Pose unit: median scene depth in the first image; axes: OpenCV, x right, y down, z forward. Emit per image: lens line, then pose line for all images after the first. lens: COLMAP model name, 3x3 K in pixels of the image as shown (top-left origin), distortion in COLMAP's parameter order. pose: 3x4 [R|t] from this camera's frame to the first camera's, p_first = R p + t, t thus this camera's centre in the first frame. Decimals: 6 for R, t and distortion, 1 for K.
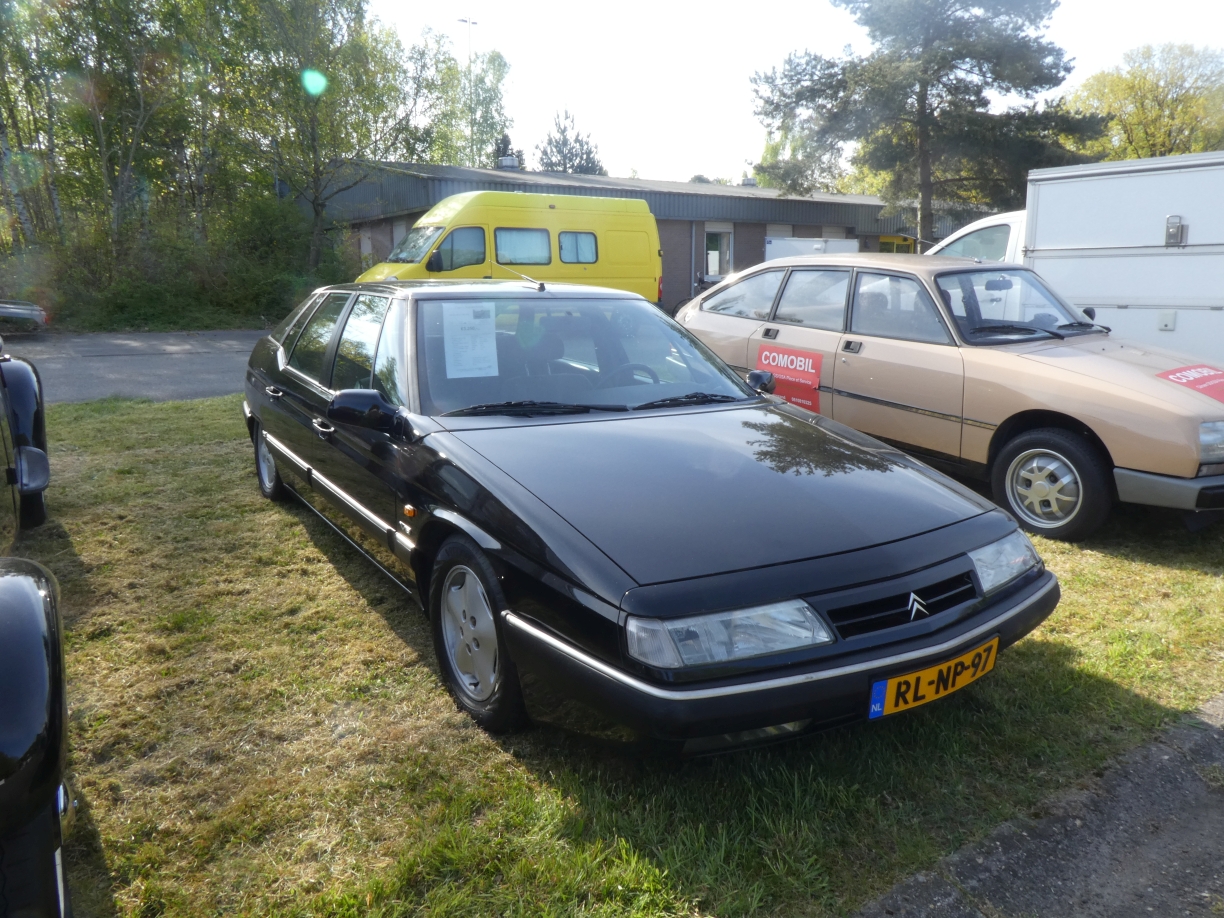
lens RADIAL K [[867.8, 0, 612.2], [0, 867.8, 461.3], [0, 0, 1]] dist [-0.018676, 0.003066]
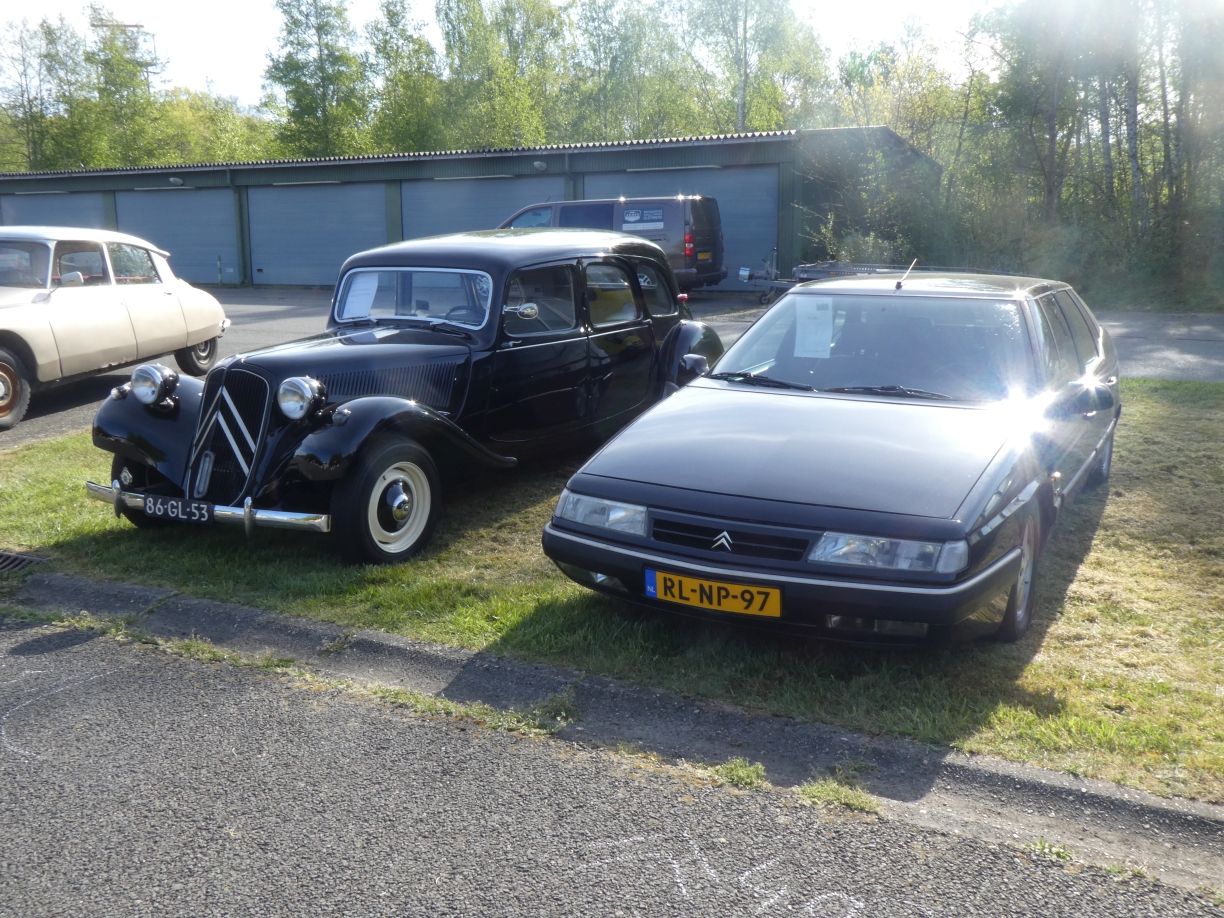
lens RADIAL K [[1123.5, 0, 614.7], [0, 1123.5, 462.3], [0, 0, 1]] dist [0.029990, 0.000000]
pose [[0.454957, 0.164582, -0.875172, 0.175176], [-0.178418, 0.979692, 0.091487, -0.007555], [0.872457, 0.114524, 0.475082, 0.003600]]
